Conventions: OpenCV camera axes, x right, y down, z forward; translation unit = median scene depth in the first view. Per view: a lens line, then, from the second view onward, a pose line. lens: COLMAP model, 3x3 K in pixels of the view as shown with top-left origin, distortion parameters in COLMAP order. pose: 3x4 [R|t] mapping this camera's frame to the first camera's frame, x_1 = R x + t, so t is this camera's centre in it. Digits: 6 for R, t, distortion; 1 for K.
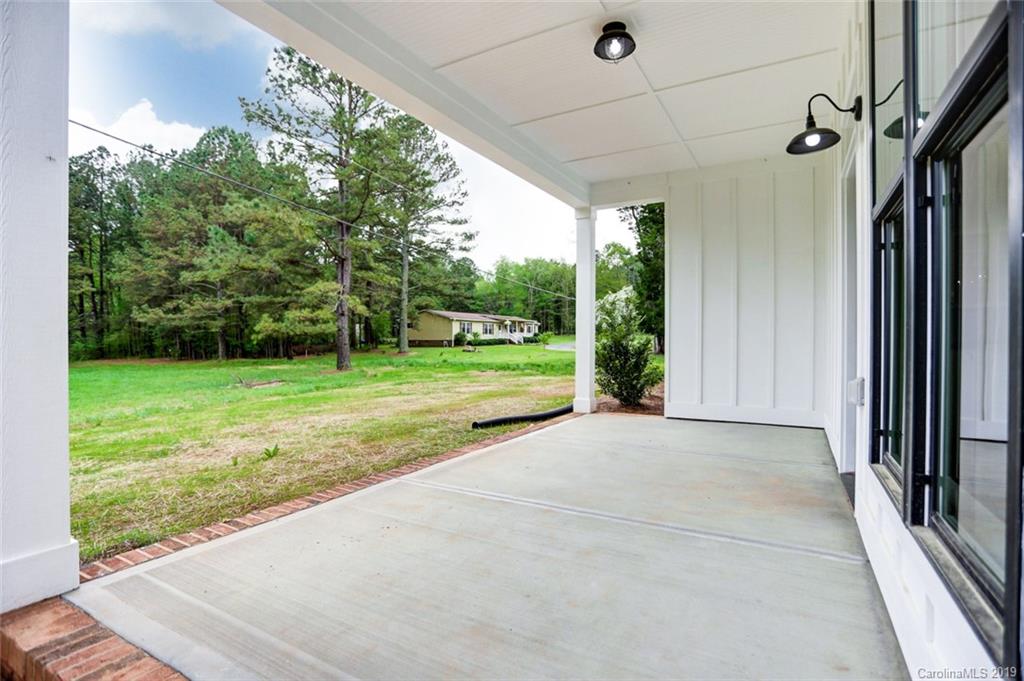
lens RADIAL K [[504.7, 0, 512.0], [0, 504.7, 340.5], [0, 0, 1]] dist [-0.039134, 0.000519]
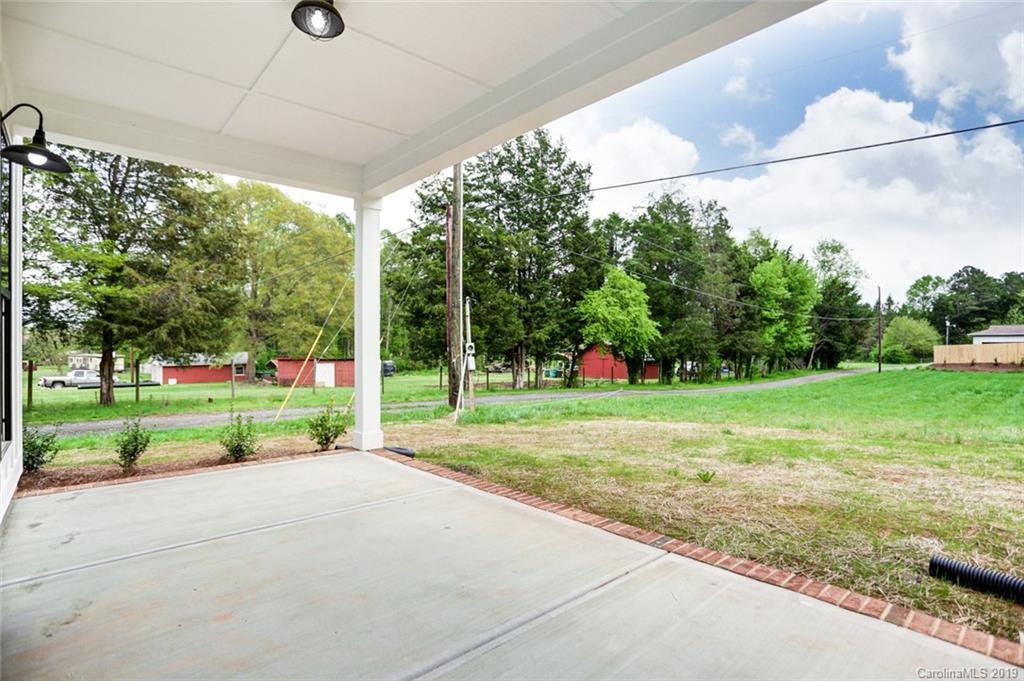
lens RADIAL K [[501.2, 0, 512.0], [0, 501.2, 340.5], [0, 0, 1]] dist [0.002461, 0.000766]
pose [[-0.319709, -0.013276, -0.947423, 0.978517], [0.005087, 0.999863, -0.015728, -0.048115], [0.947502, -0.009848, -0.319598, 1.723953]]
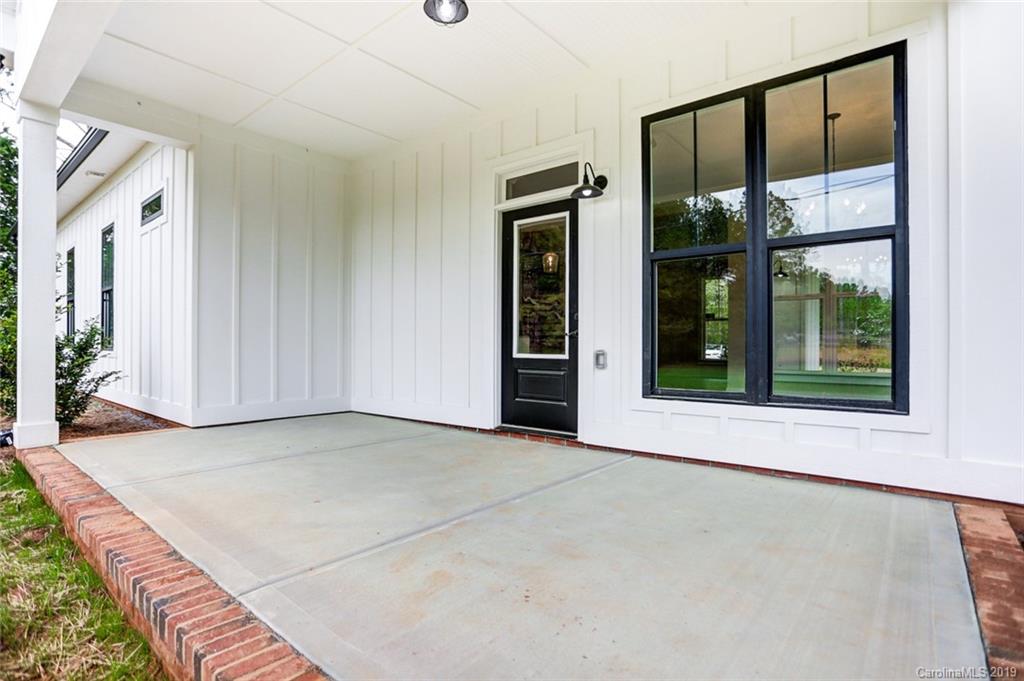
lens RADIAL K [[504.7, 0, 512.0], [0, 504.7, 340.5], [0, 0, 1]] dist [-0.039134, 0.000519]
pose [[0.182477, 0.006186, 0.983191, -0.757982], [-0.005286, 0.999972, -0.005311, 0.041453], [-0.983196, -0.004228, 0.182505, 0.772745]]
